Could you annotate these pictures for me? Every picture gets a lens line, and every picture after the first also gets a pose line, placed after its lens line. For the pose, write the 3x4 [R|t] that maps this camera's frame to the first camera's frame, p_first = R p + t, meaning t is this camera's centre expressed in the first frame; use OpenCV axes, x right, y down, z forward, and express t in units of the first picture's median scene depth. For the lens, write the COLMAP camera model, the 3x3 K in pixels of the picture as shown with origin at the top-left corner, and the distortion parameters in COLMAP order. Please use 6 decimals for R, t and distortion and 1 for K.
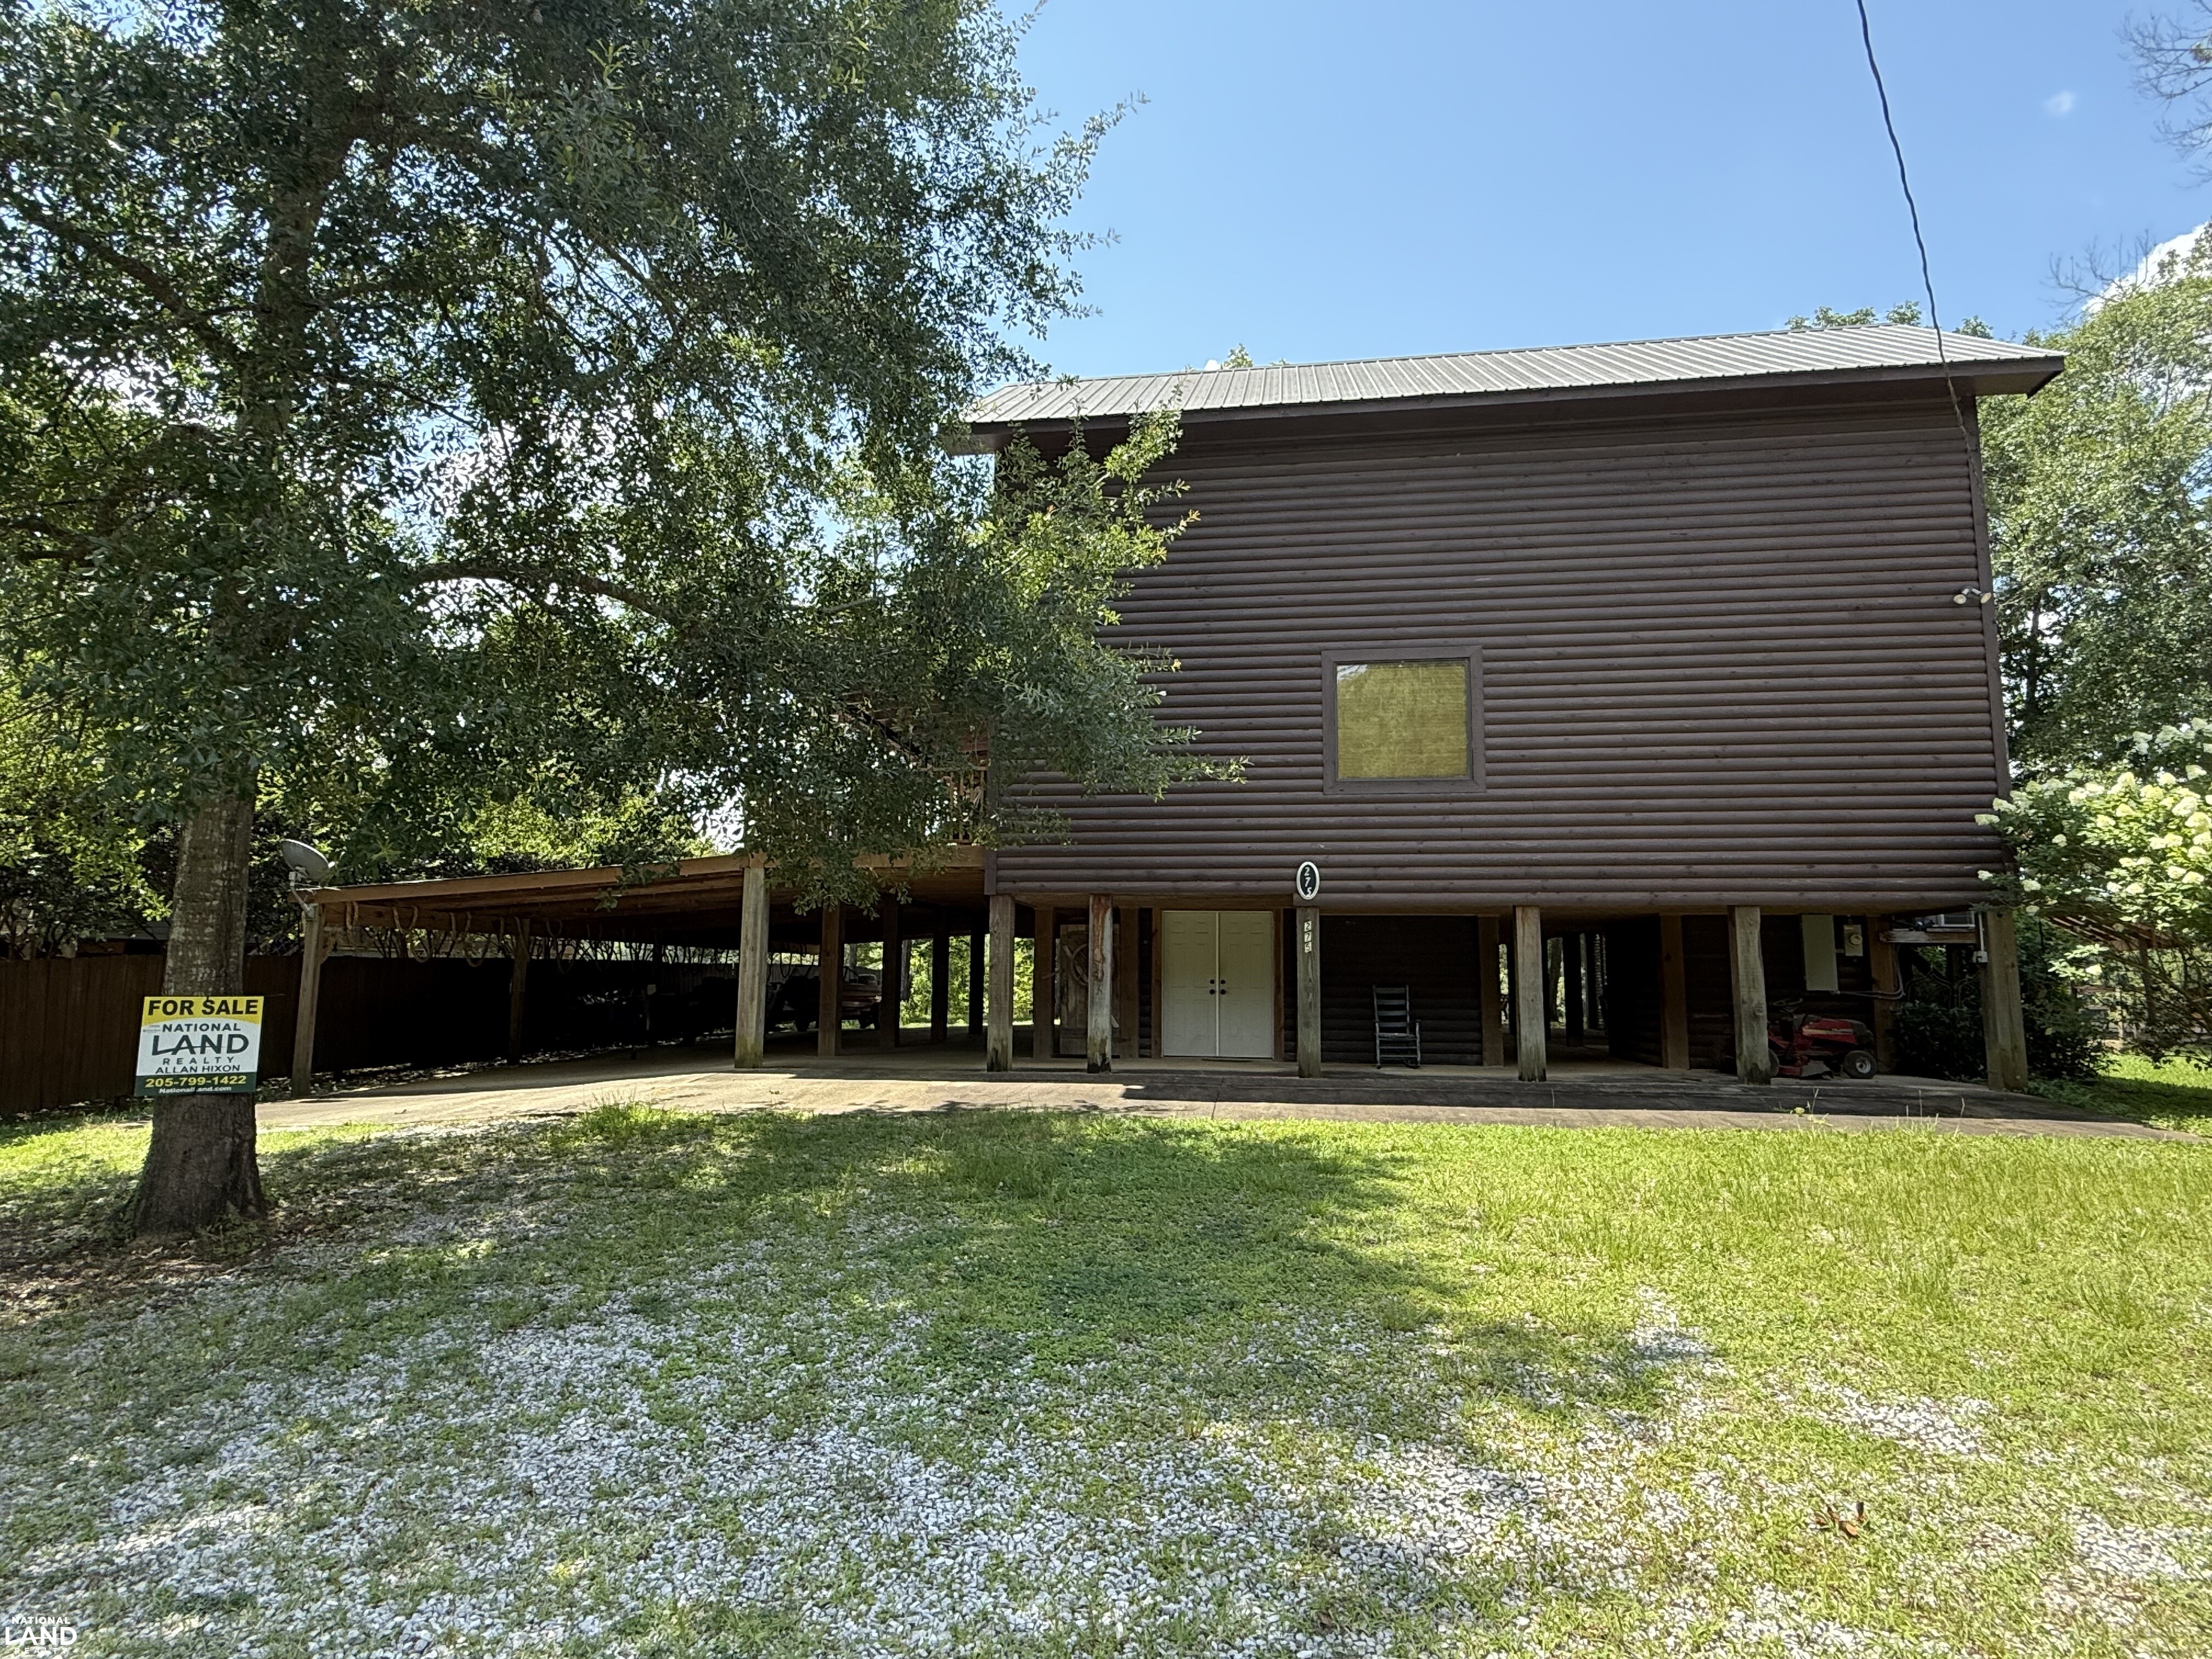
lens RADIAL K [[1210.4, 0, 1106.0], [0, 1210.4, 825.7], [0, 0, 1]] dist [0.000744, -0.000266]
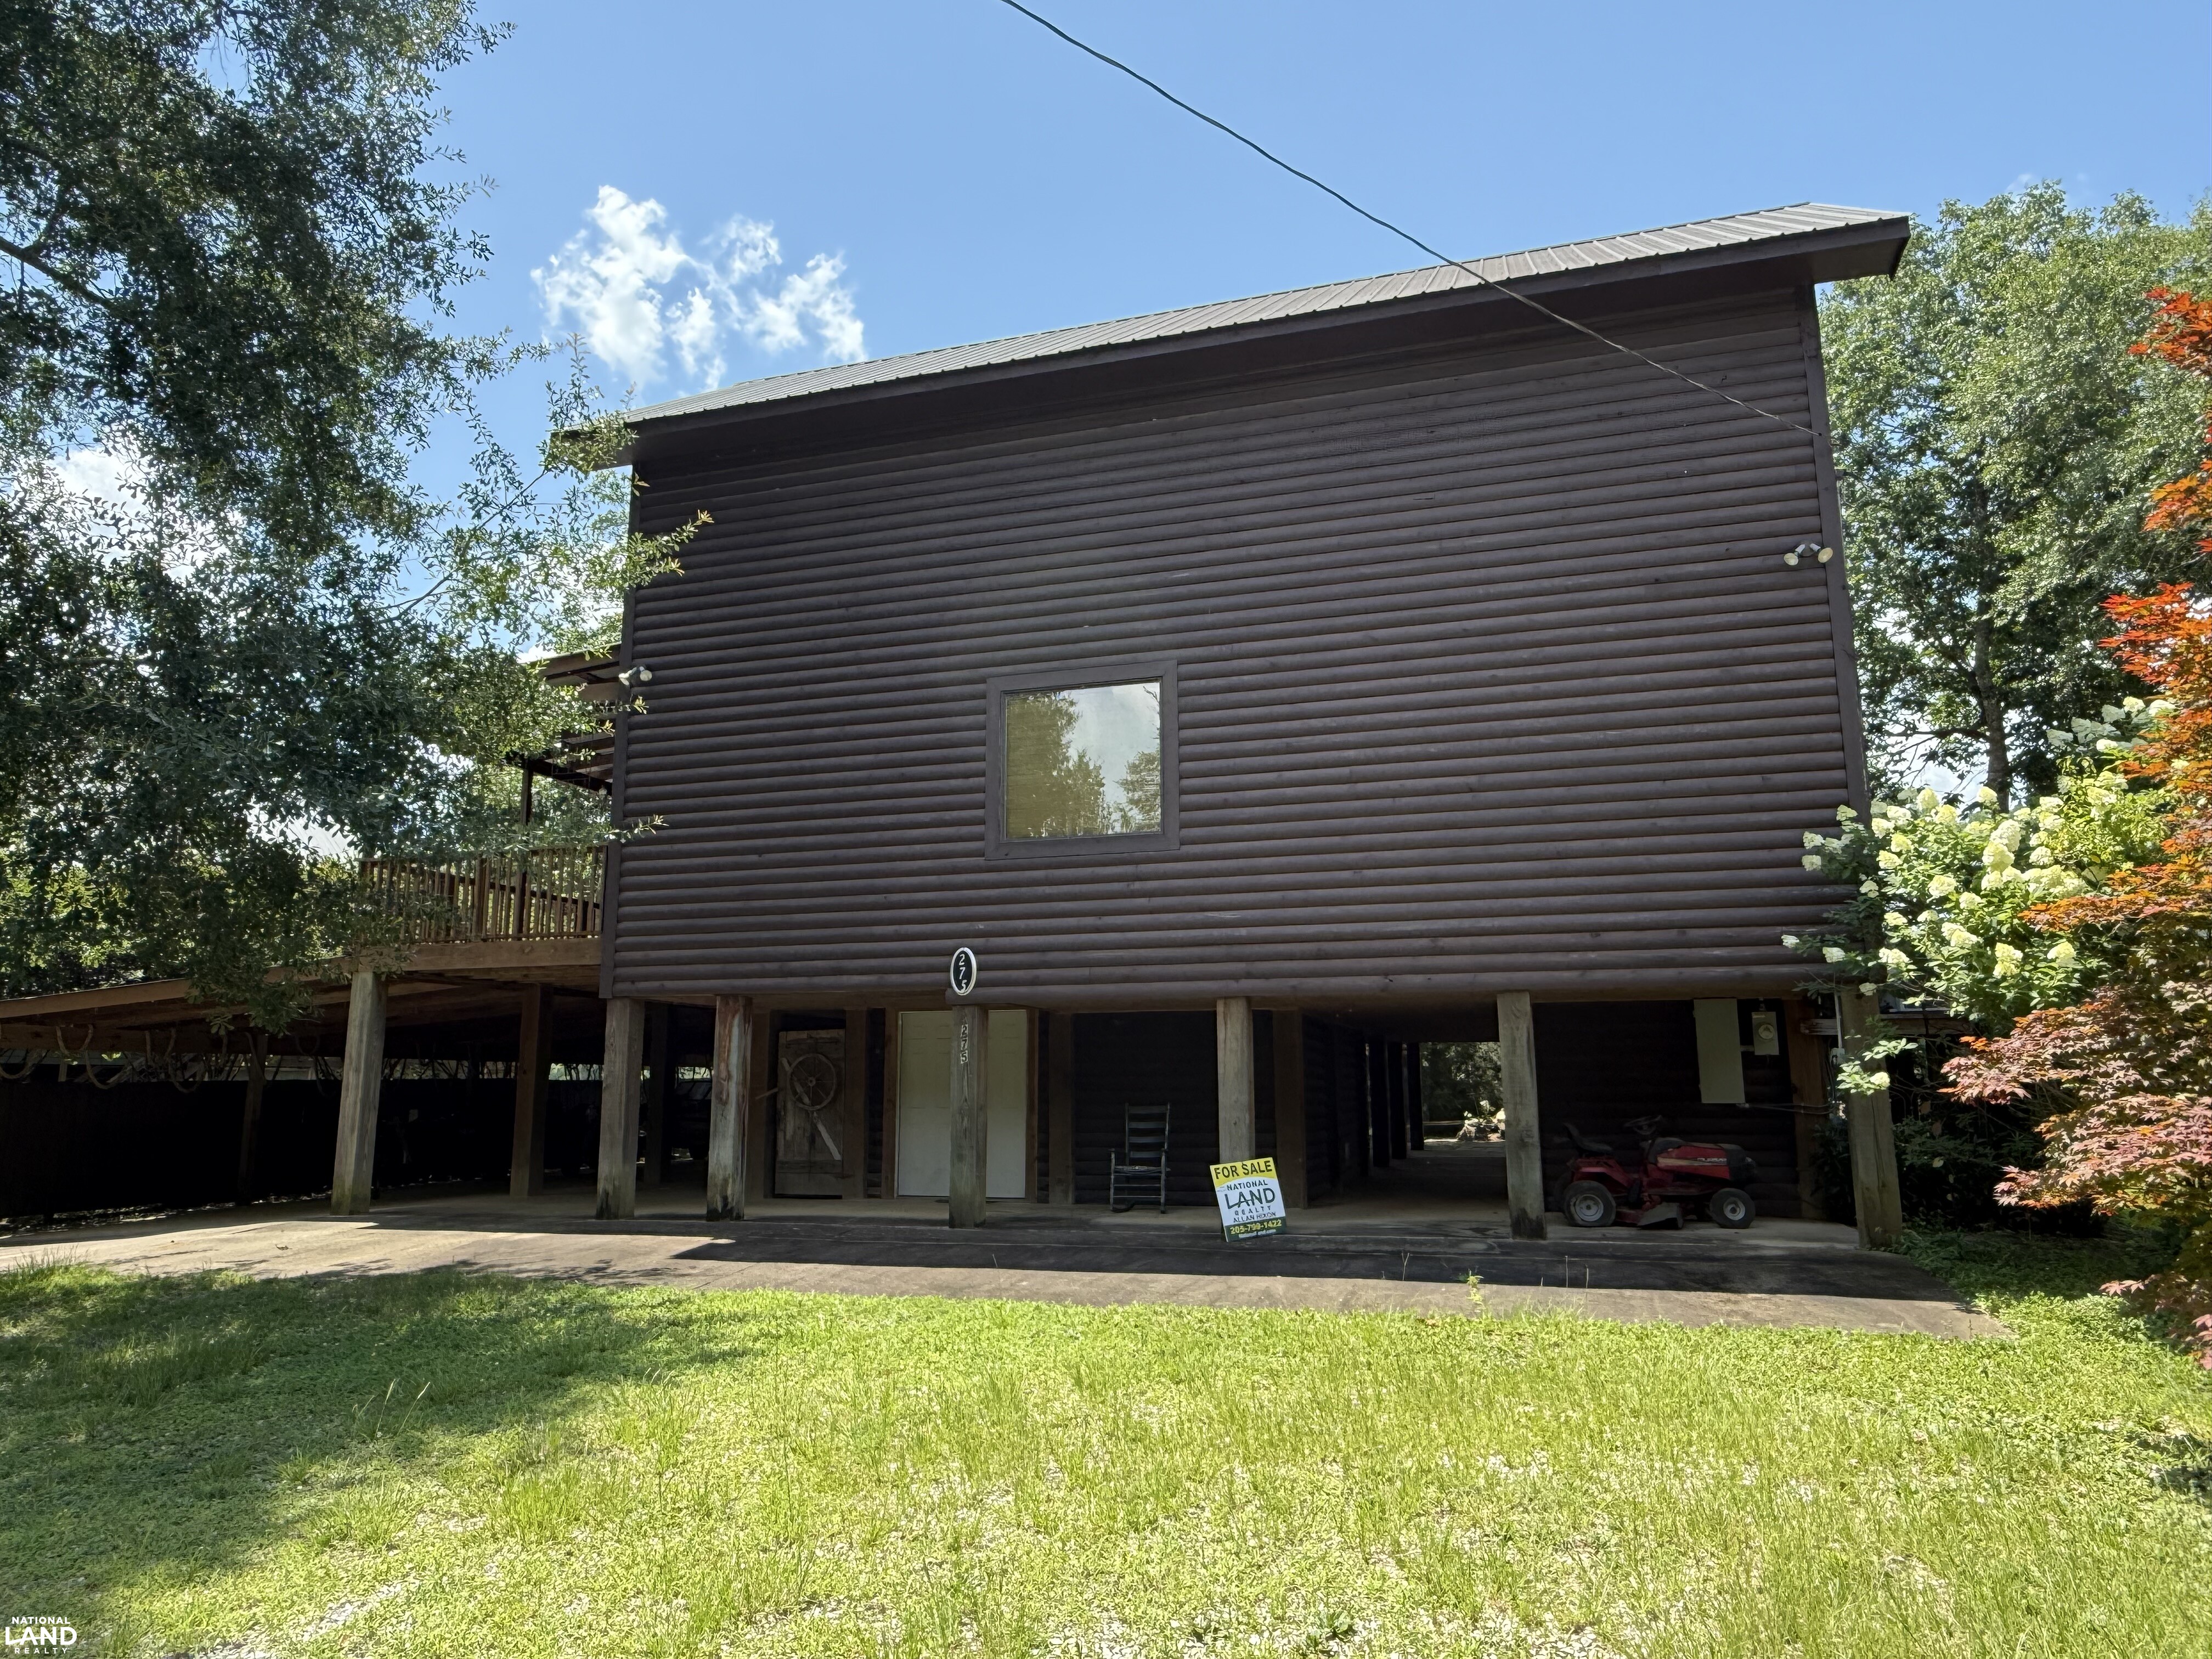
lens RADIAL K [[1425.1, 0, 1106.5], [0, 1425.1, 832.7], [0, 0, 1]] dist [0.000072, -0.000682]
pose [[0.989472, -0.038804, -0.139425, 0.394376], [0.031534, 0.998044, -0.053977, 0.008807], [0.141247, 0.049012, 0.988760, 0.102349]]
